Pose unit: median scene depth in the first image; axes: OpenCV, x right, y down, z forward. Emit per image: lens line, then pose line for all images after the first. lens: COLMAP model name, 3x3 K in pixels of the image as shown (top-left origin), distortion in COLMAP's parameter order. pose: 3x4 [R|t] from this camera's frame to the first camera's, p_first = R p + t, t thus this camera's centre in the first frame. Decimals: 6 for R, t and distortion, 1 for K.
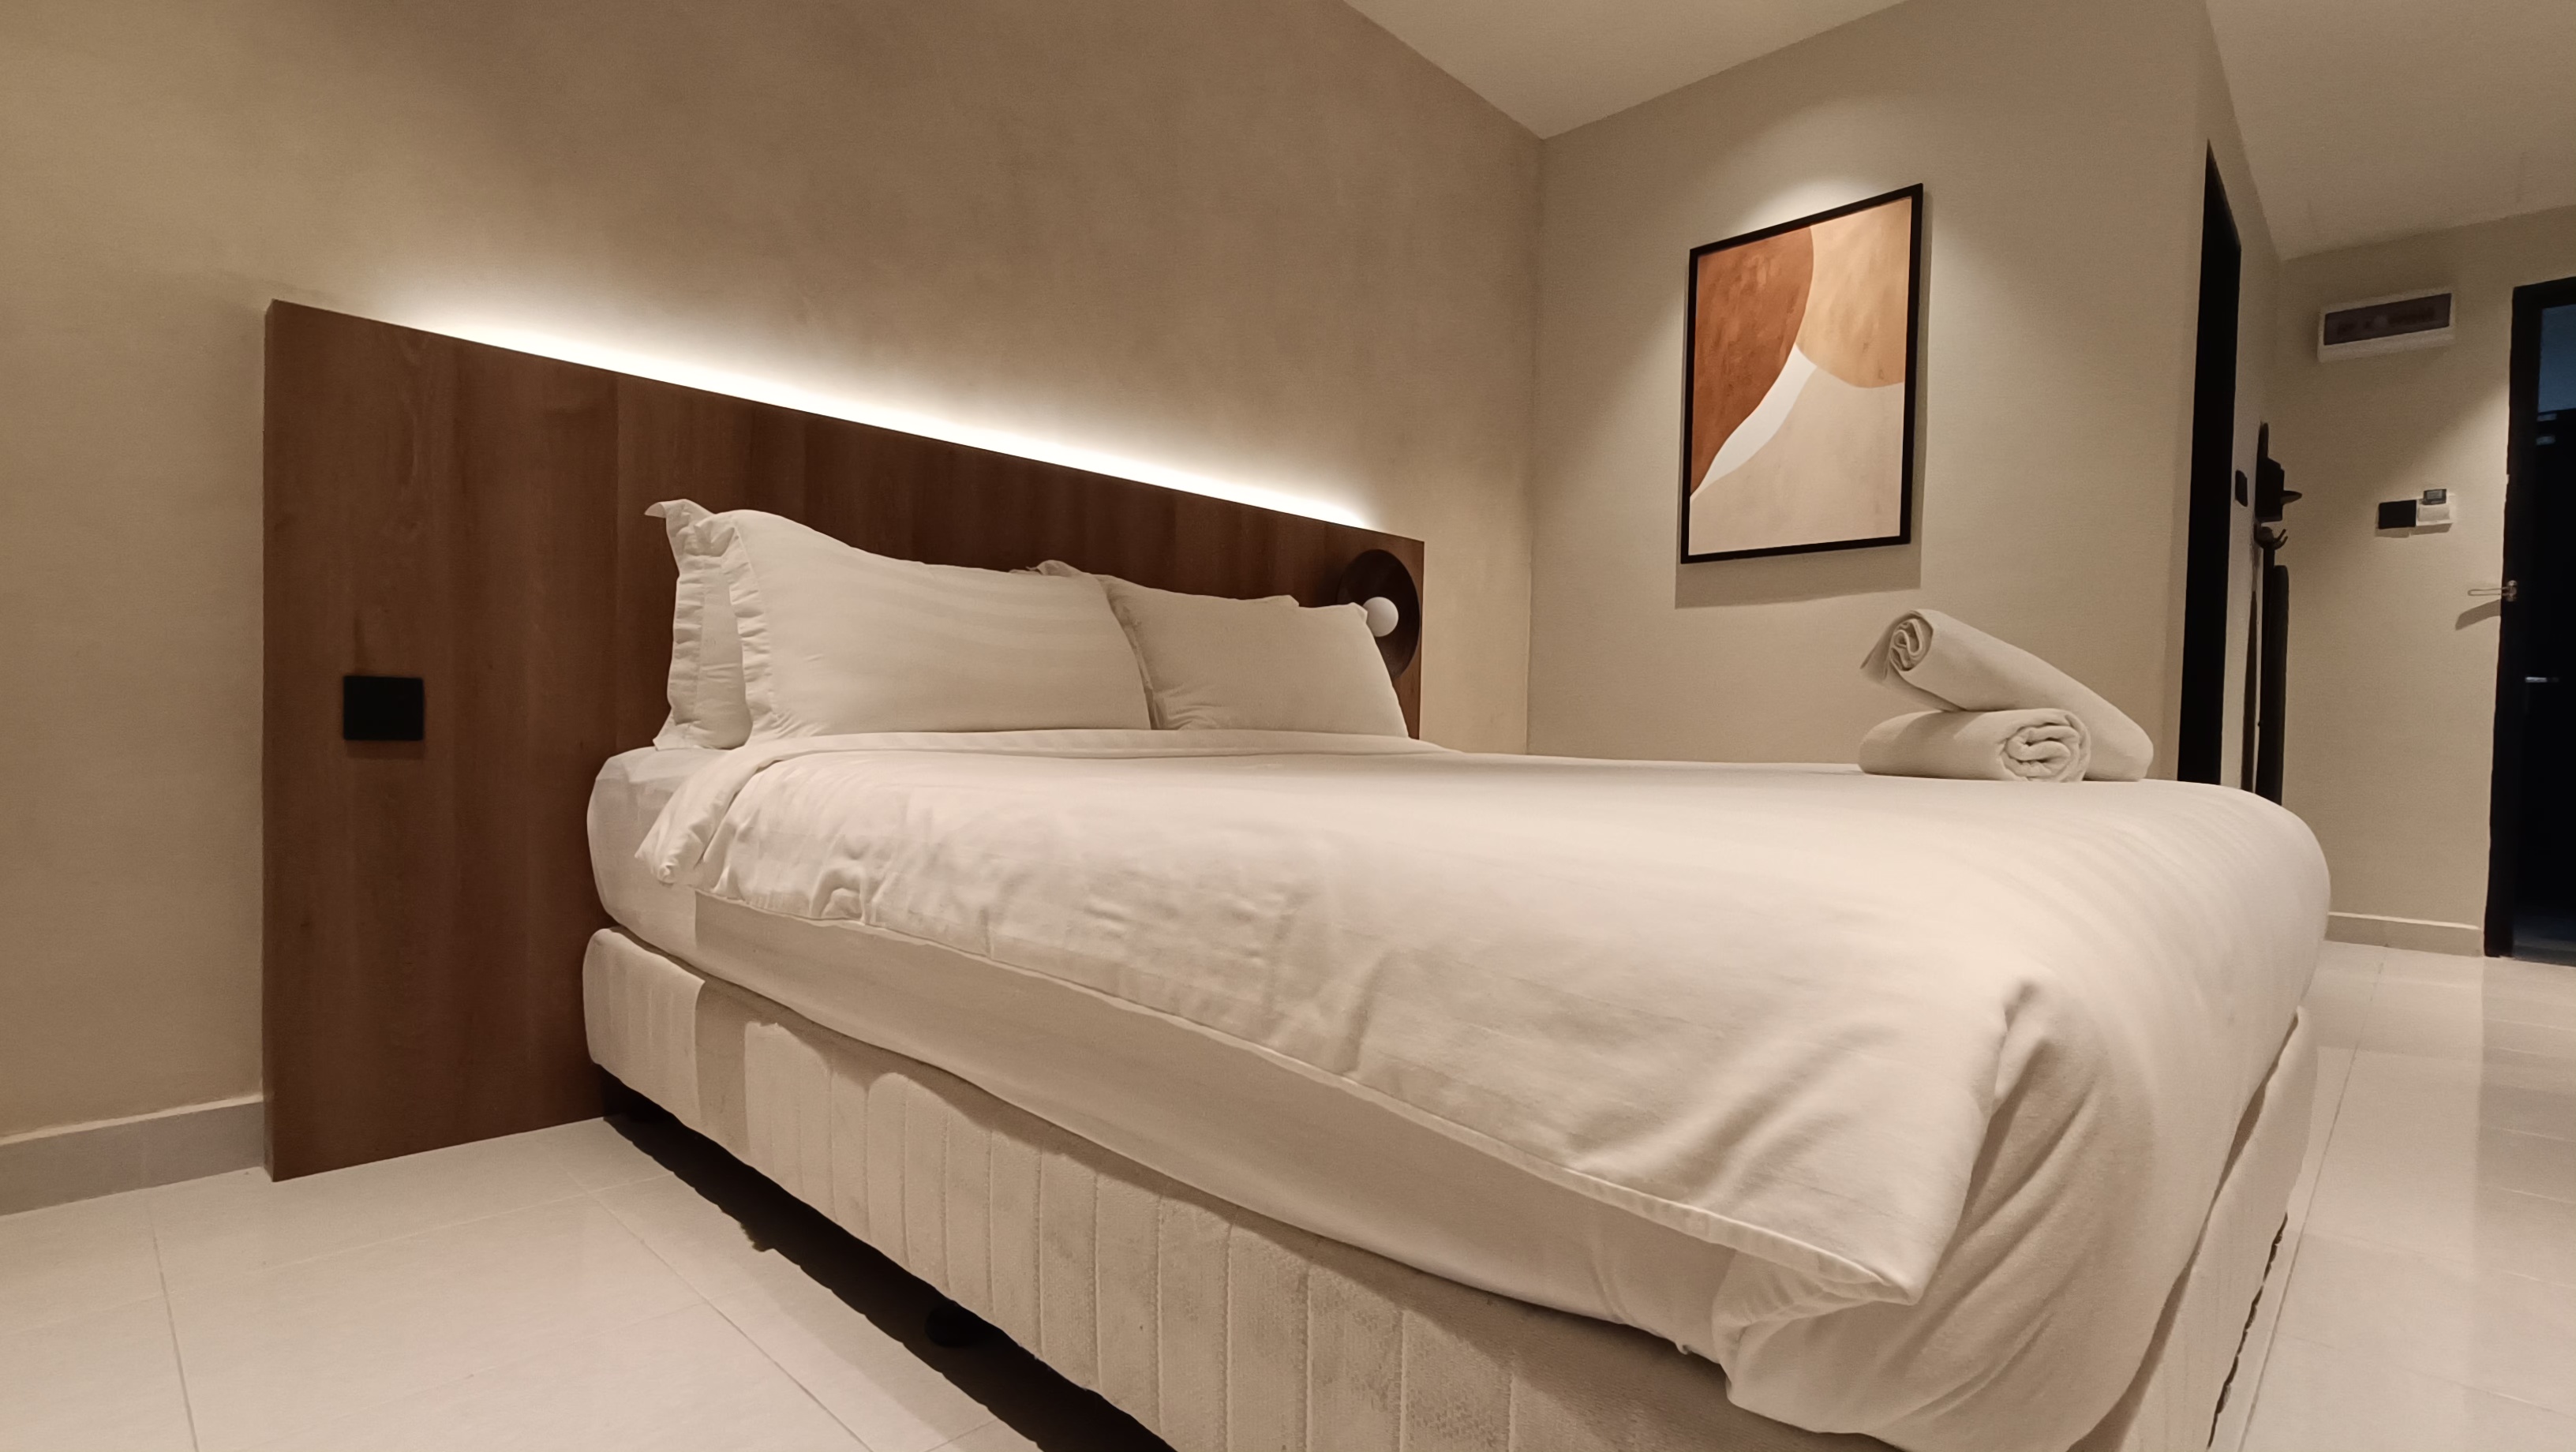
lens RADIAL K [[1177.2, 0, 1284.4], [0, 1177.2, 757.5], [0, 0, 1]] dist [0.013418, -0.005502]
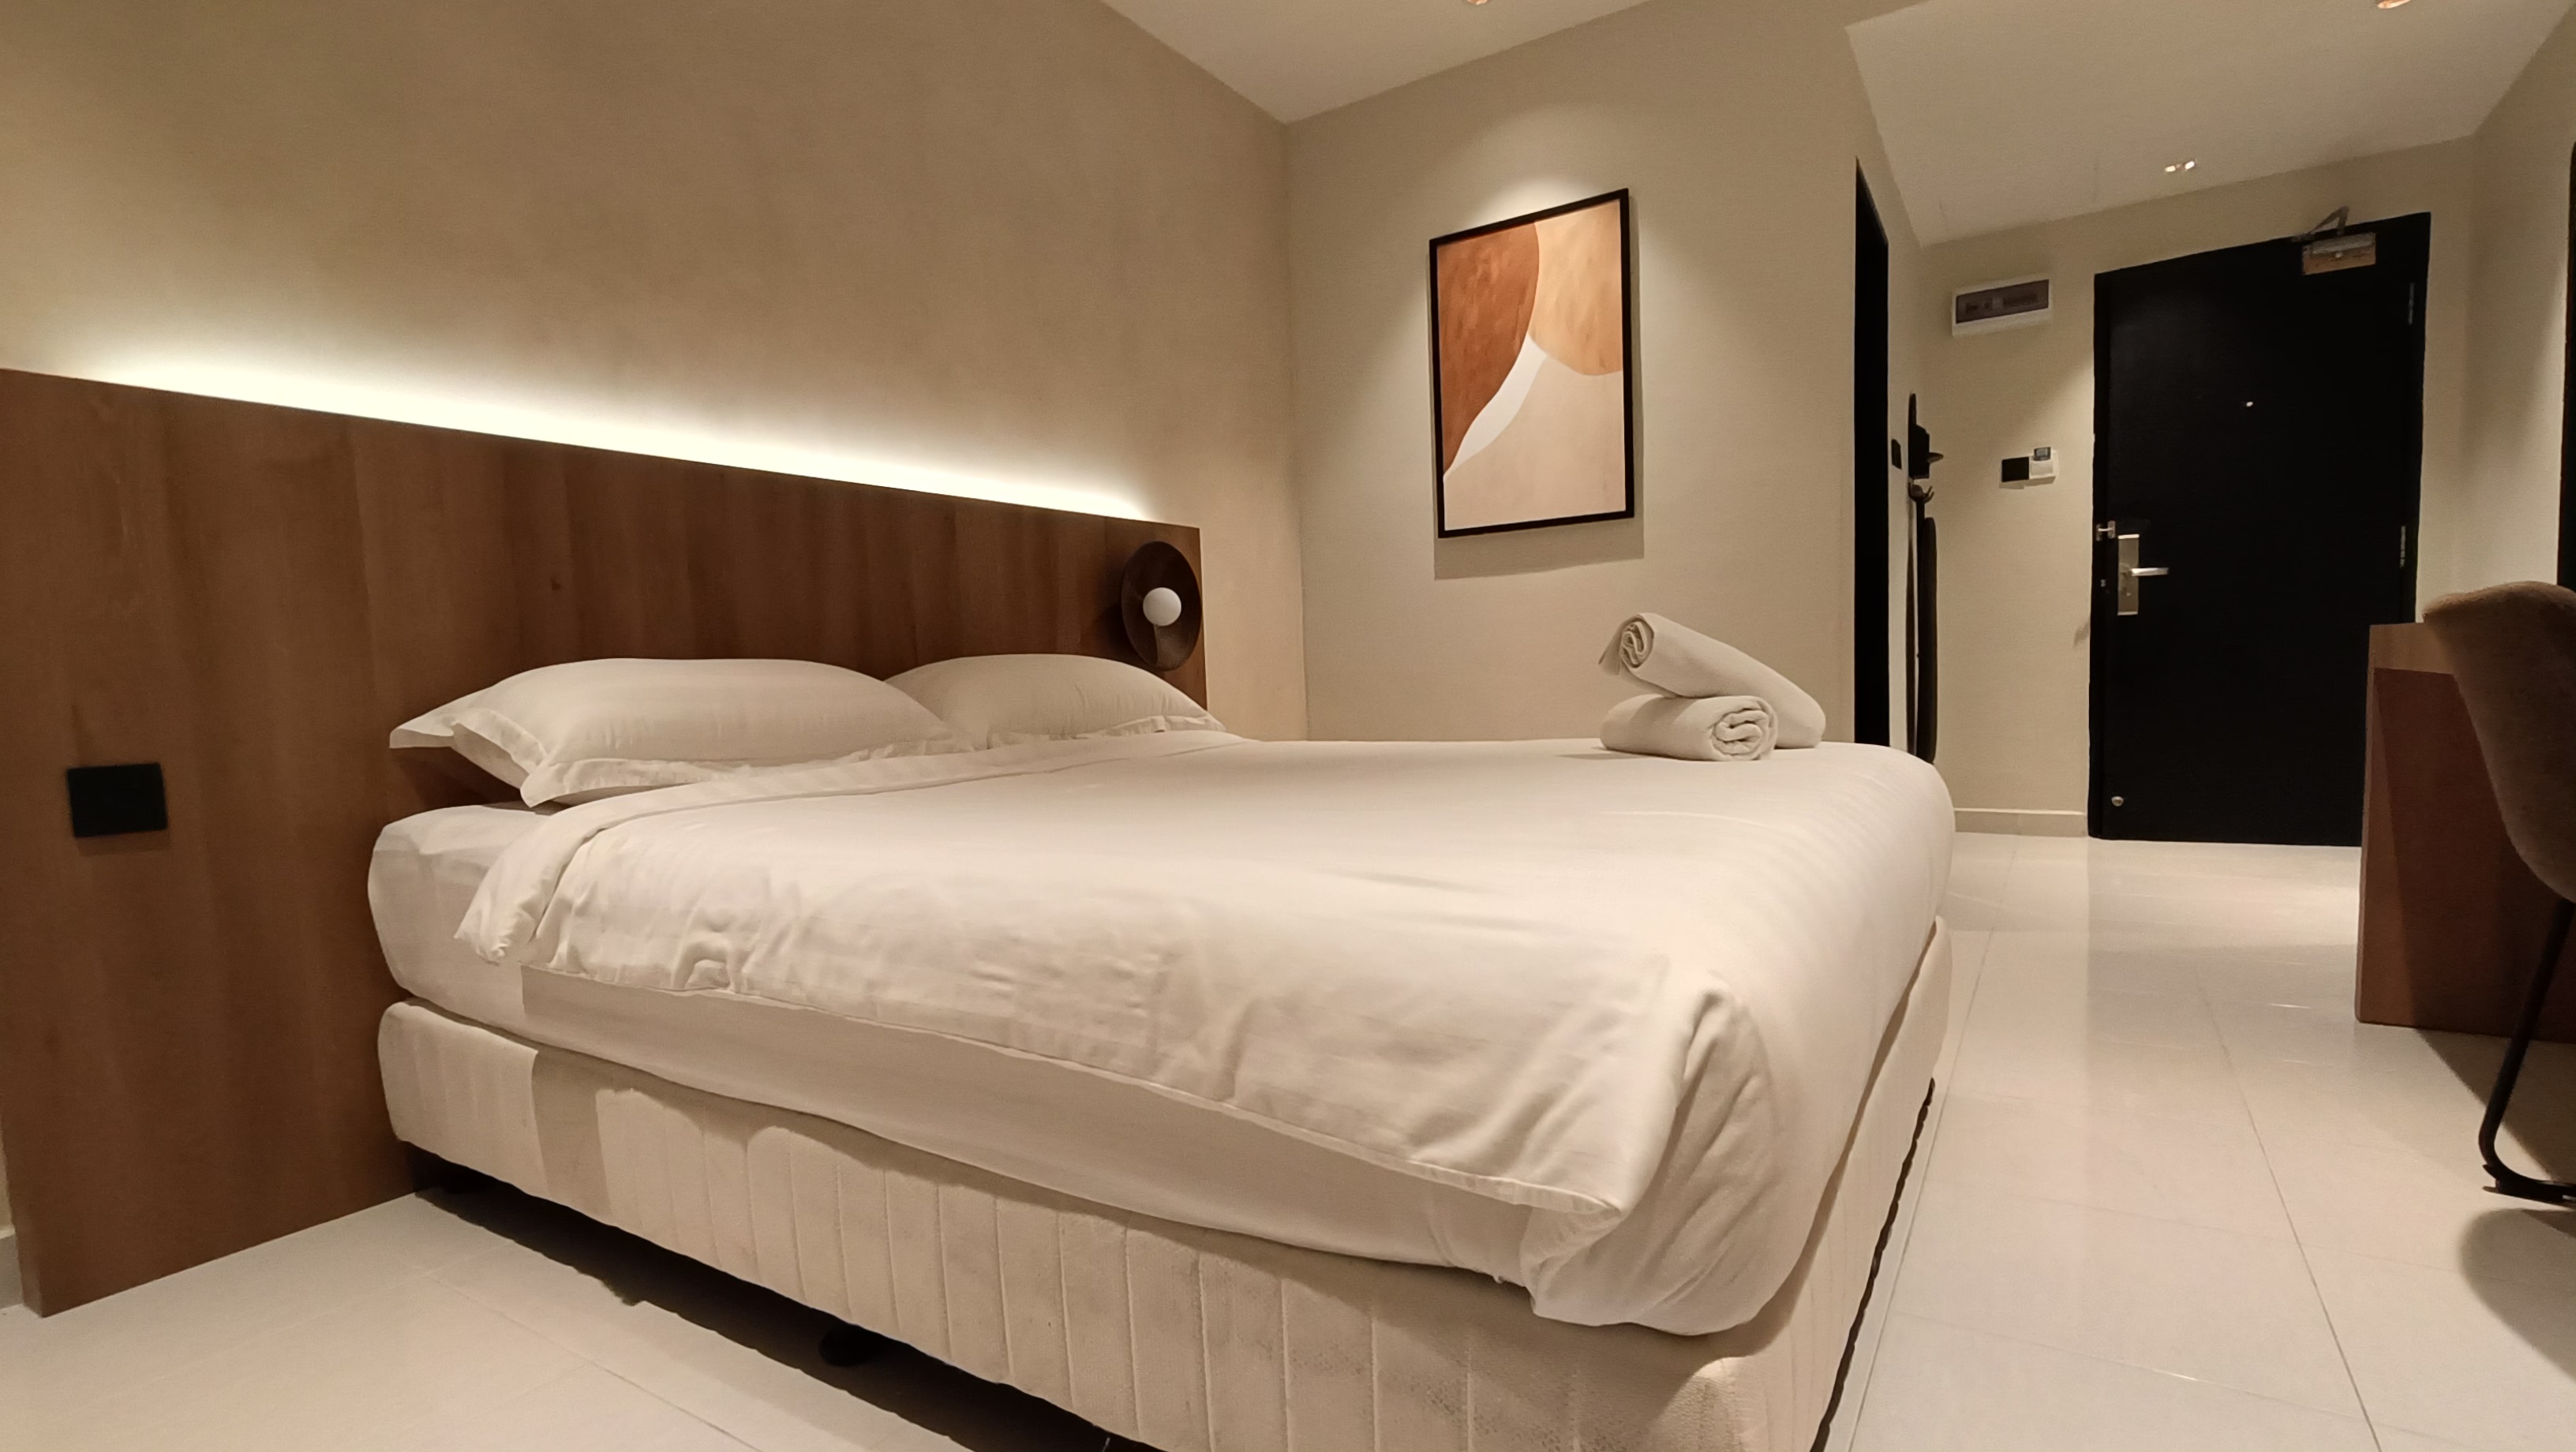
lens RADIAL K [[1189.5, 0, 1280.4], [0, 1189.5, 764.4], [0, 0, 1]] dist [0.009242, 0.000132]
pose [[0.979995, -0.073153, 0.185092, -0.037943], [0.063828, 0.996397, 0.055855, -0.058047], [-0.188511, -0.042924, 0.981133, -0.084152]]
